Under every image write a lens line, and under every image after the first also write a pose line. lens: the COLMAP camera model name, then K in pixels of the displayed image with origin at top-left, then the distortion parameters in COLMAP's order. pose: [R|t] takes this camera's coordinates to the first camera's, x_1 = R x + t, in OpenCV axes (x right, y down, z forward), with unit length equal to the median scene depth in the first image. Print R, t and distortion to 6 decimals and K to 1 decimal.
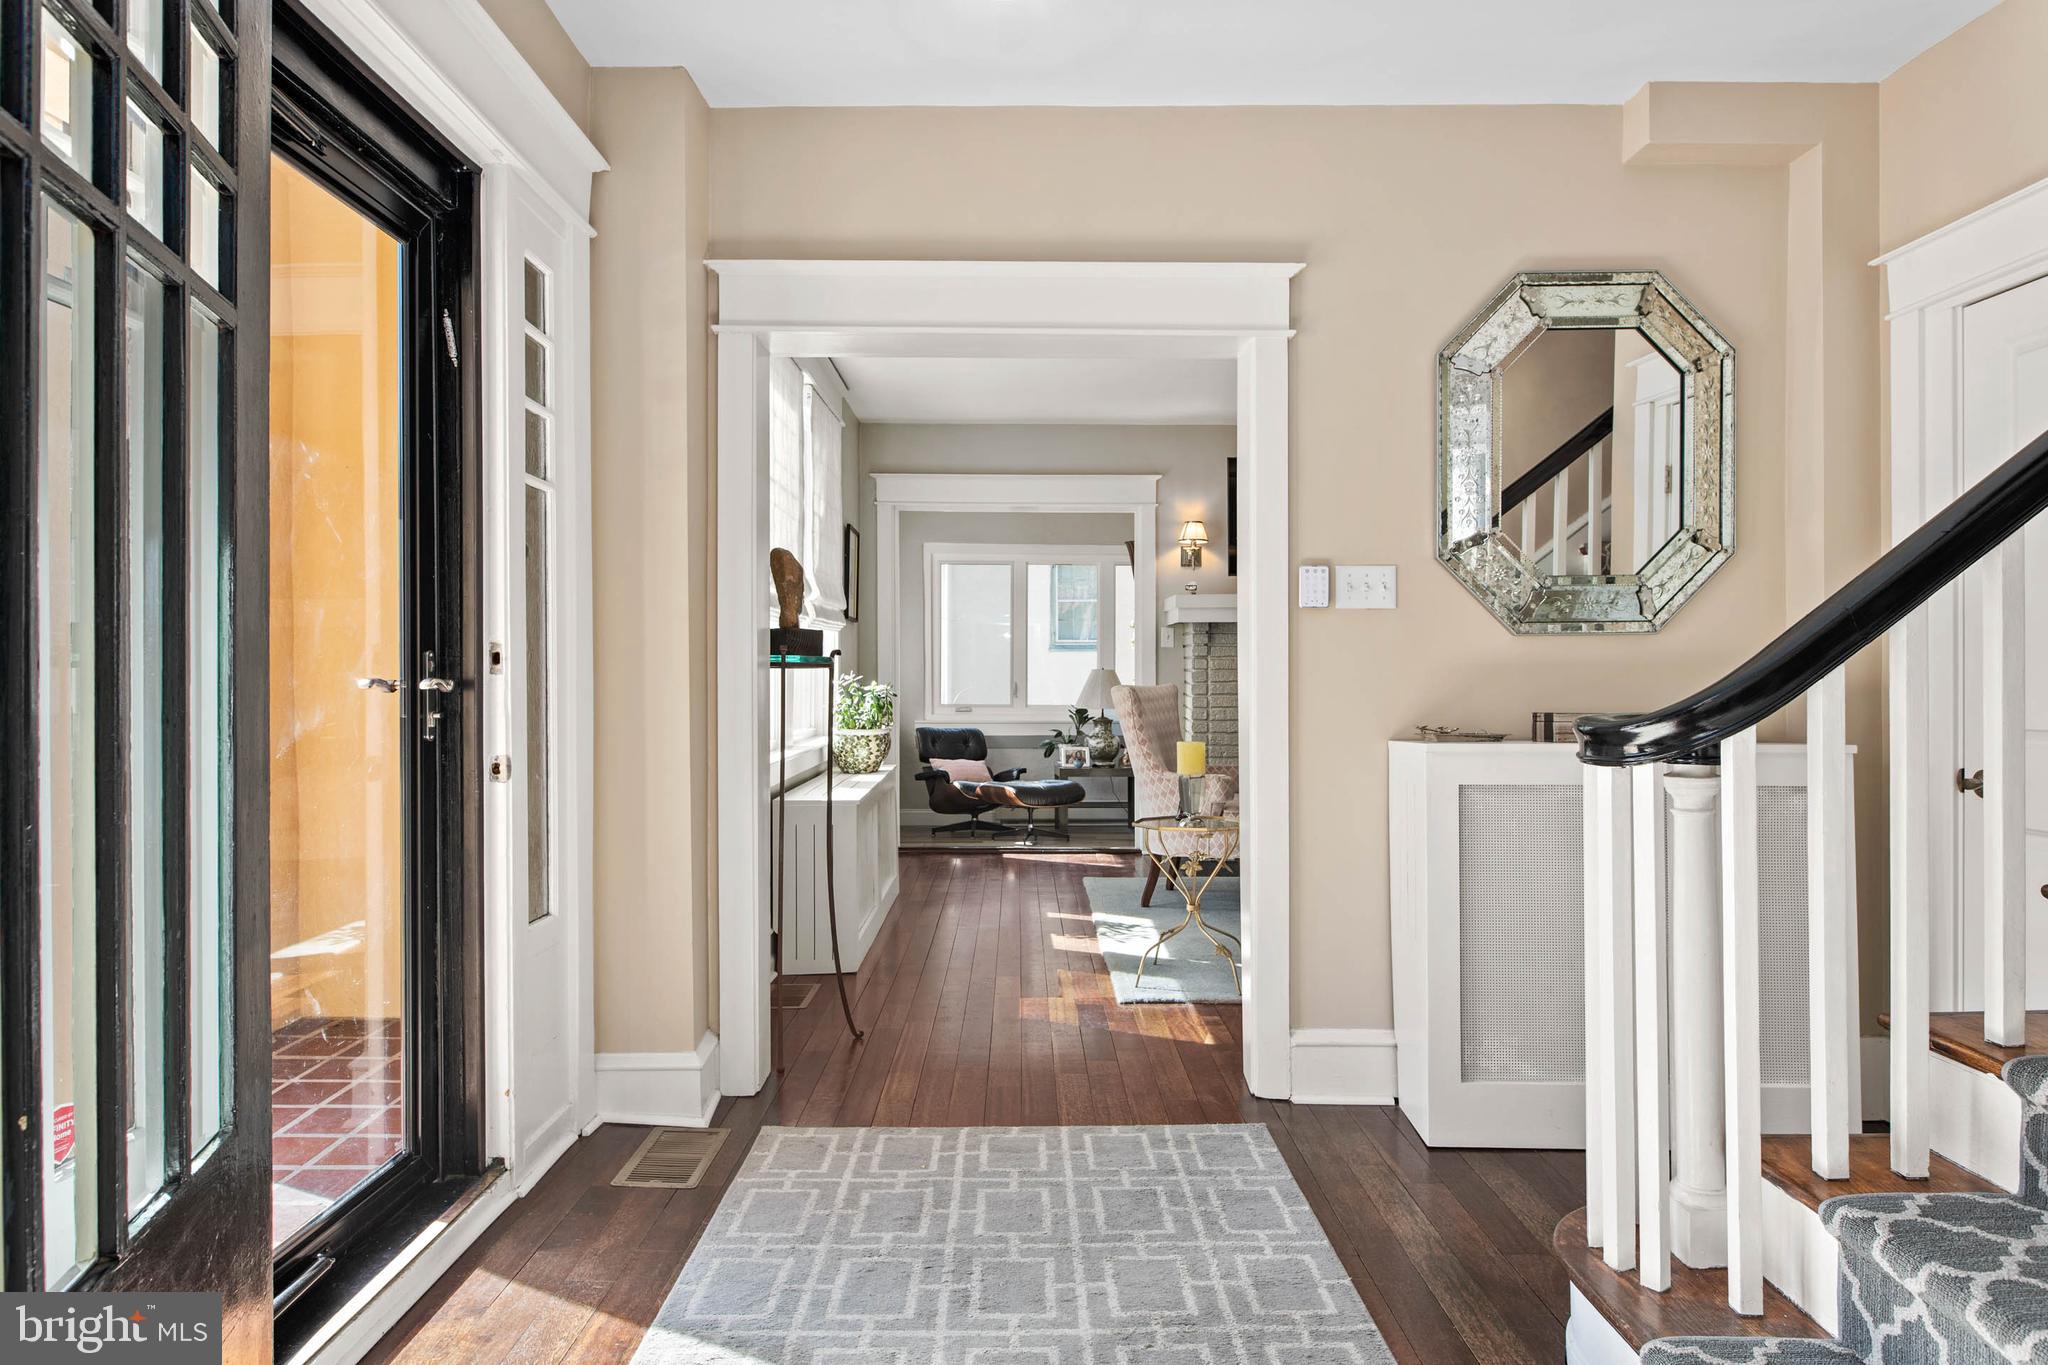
lens RADIAL K [[1192.0, 0, 1024.5], [0, 1192.0, 675.4], [0, 0, 1]] dist [0.006415, -0.004694]
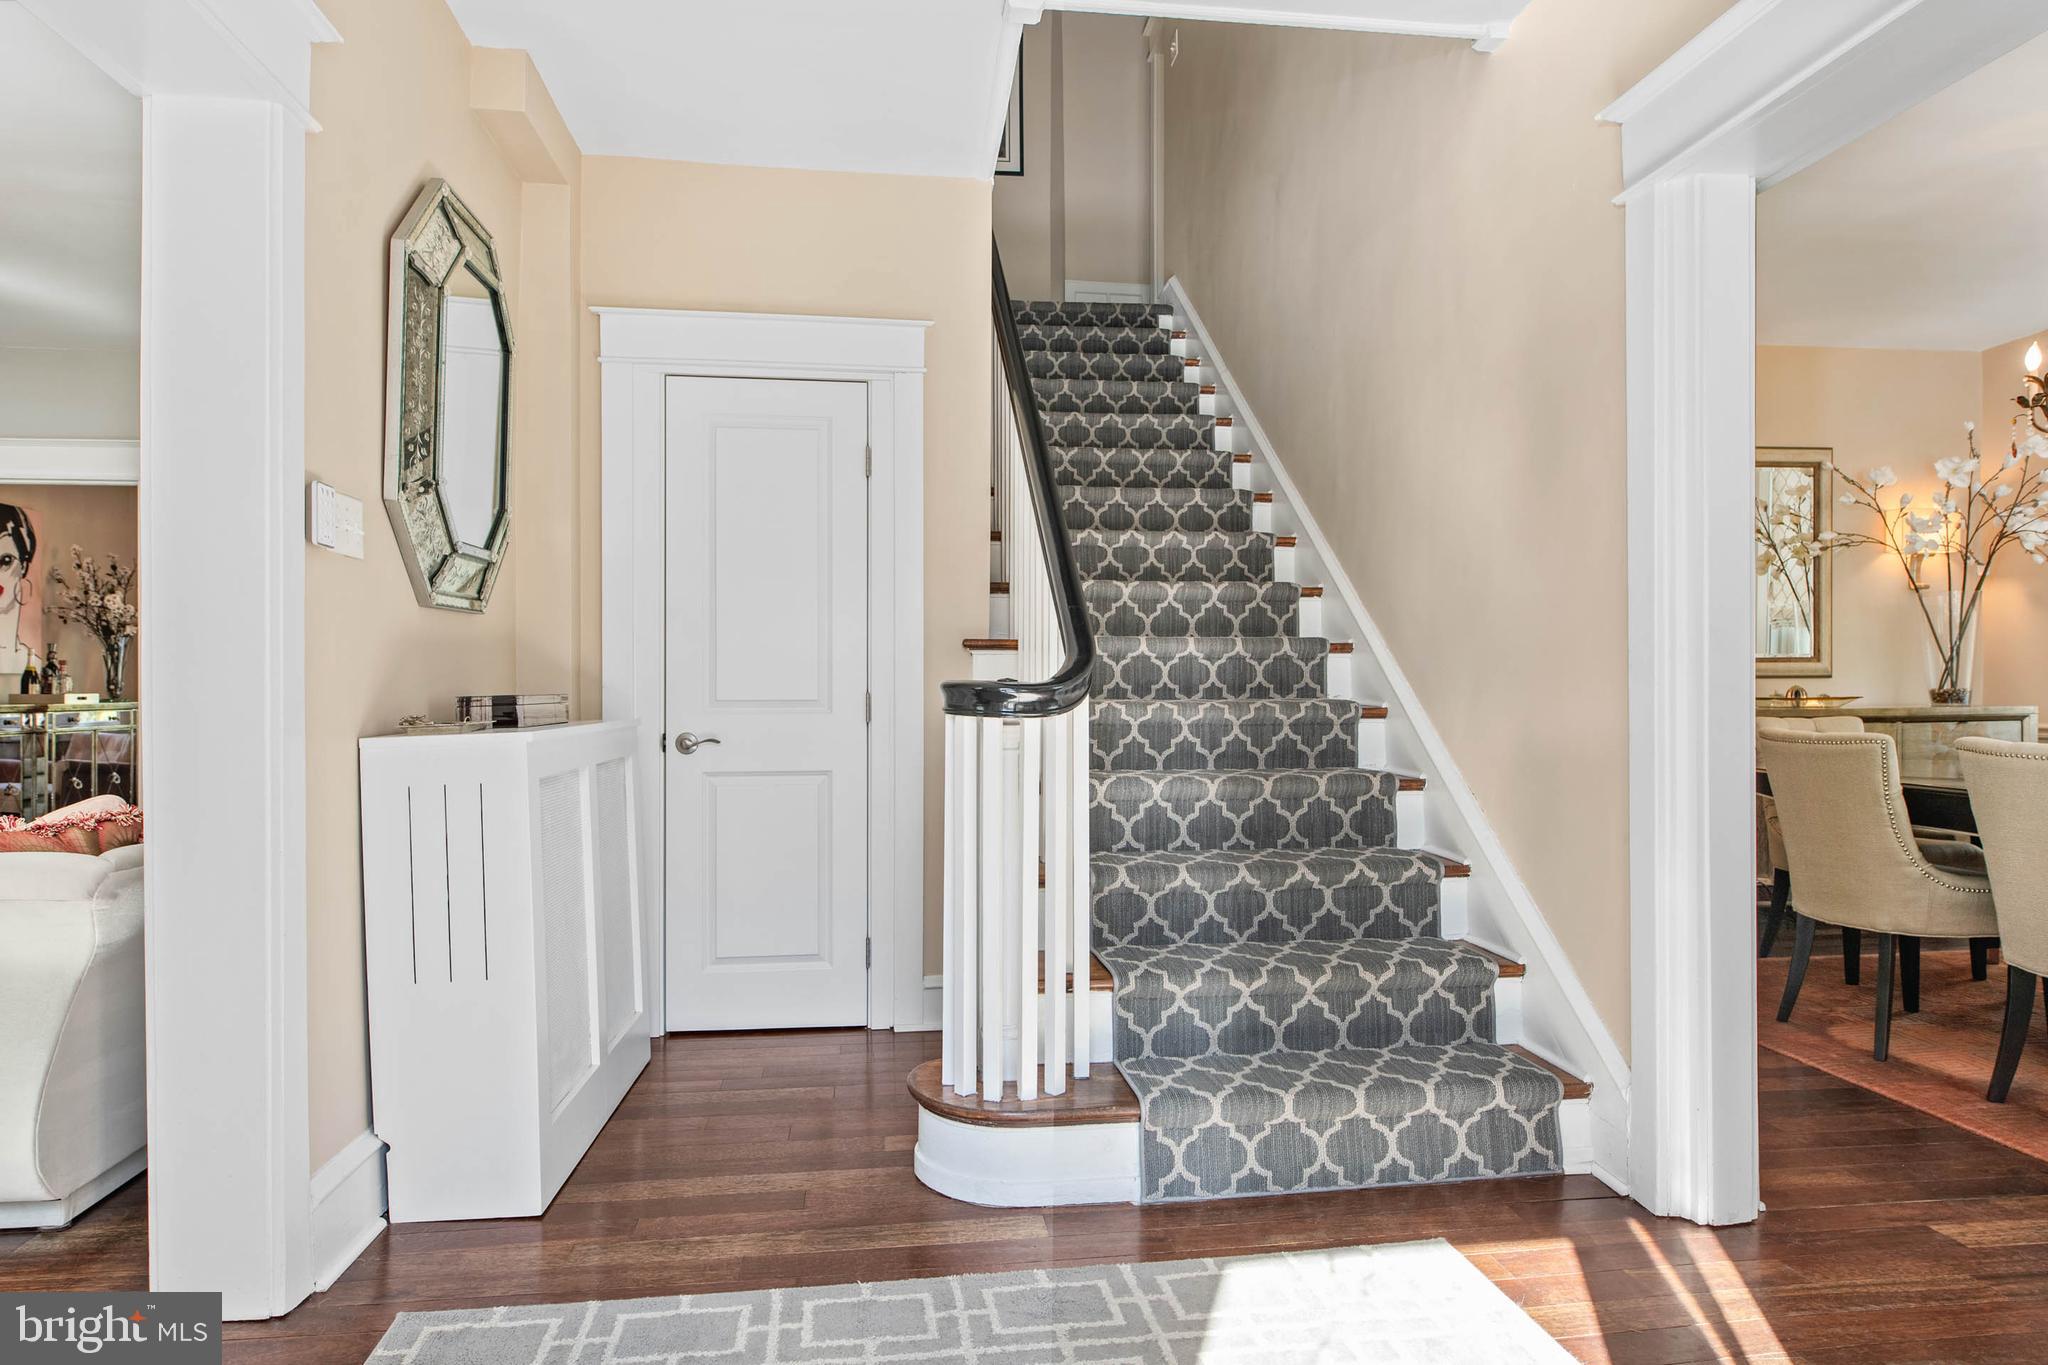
lens RADIAL K [[1192.0, 0, 1016.9], [0, 1192.0, 681.5], [0, 0, 1]] dist [0.006415, -0.004694]
pose [[-0.118392, 0.001498, 0.992966, -0.707080], [0.004009, 0.999991, -0.001030, 0.033900], [-0.992959, 0.003859, -0.118397, 1.026251]]
